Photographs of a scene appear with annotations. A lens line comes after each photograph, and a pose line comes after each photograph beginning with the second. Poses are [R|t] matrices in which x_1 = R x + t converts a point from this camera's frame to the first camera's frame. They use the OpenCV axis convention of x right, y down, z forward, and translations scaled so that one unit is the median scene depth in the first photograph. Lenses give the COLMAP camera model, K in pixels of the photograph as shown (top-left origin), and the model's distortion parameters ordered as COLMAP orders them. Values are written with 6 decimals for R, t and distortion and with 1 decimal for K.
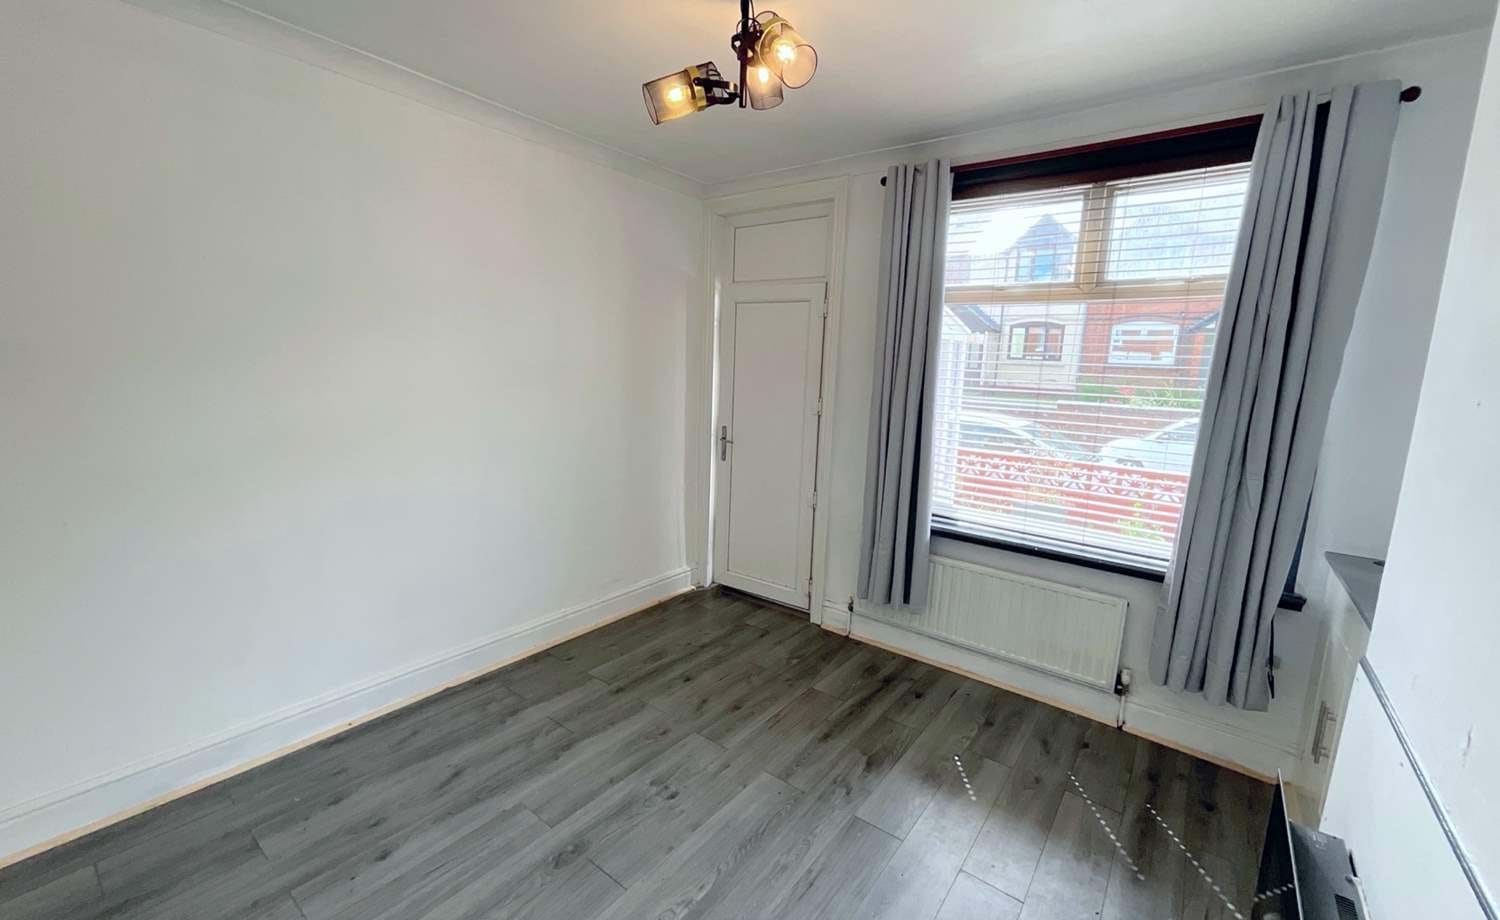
lens RADIAL K [[612.2, 0, 752.8], [0, 612.2, 465.6], [0, 0, 1]] dist [0.001023, 0.000040]
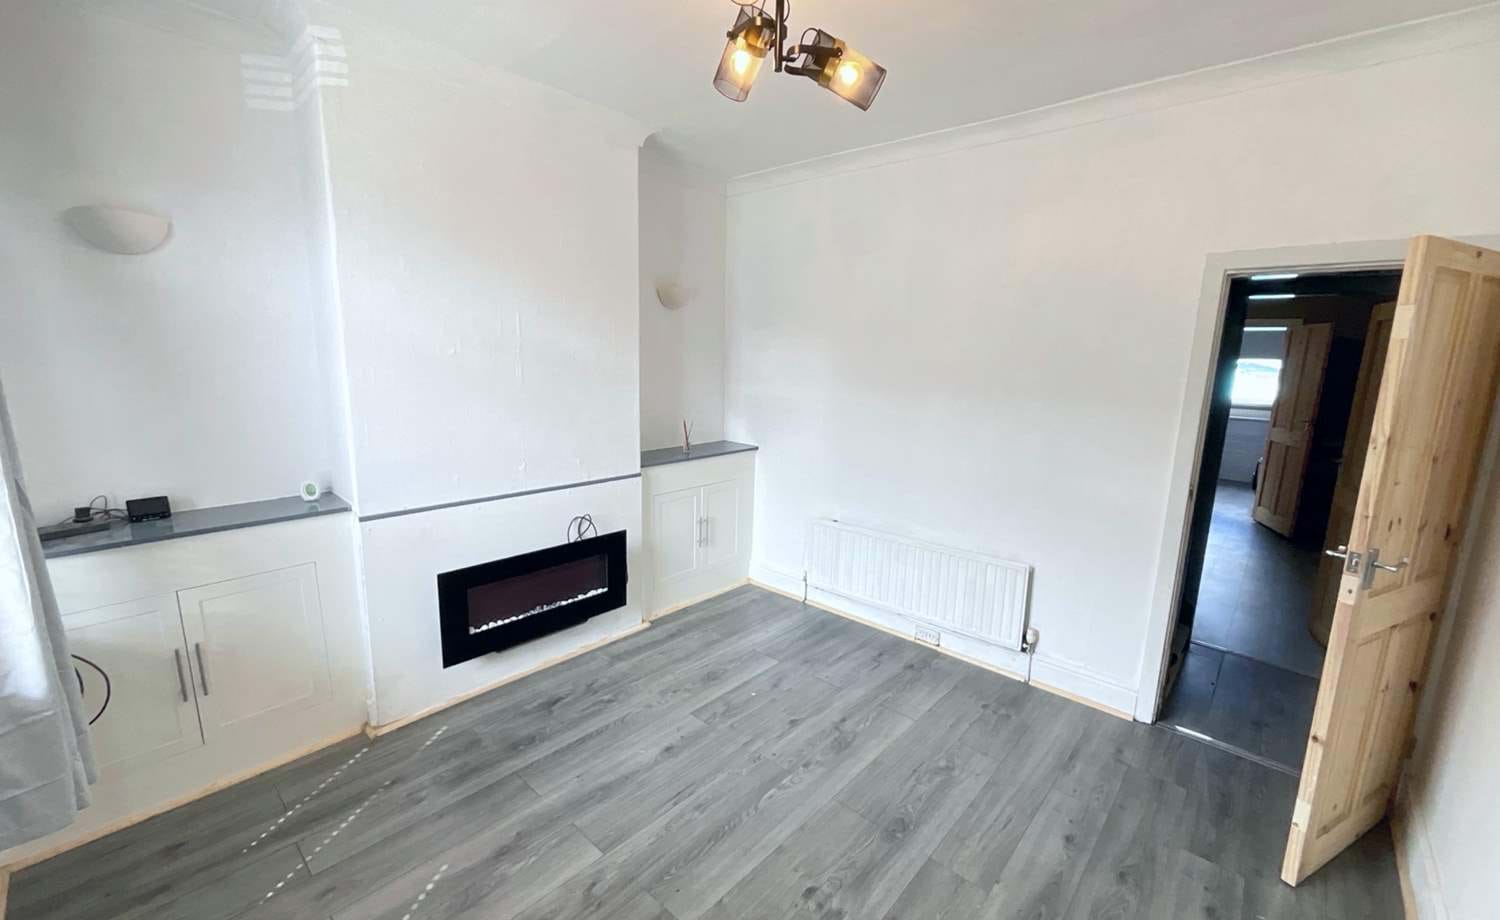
lens RADIAL K [[612.2, 0, 755.3], [0, 612.2, 463.3], [0, 0, 1]] dist [0.001023, 0.000040]
pose [[-0.994992, -0.073382, 0.067866, -0.076656], [-0.045593, 0.937430, 0.345175, -0.293100], [-0.088949, 0.340352, -0.936081, 1.680458]]
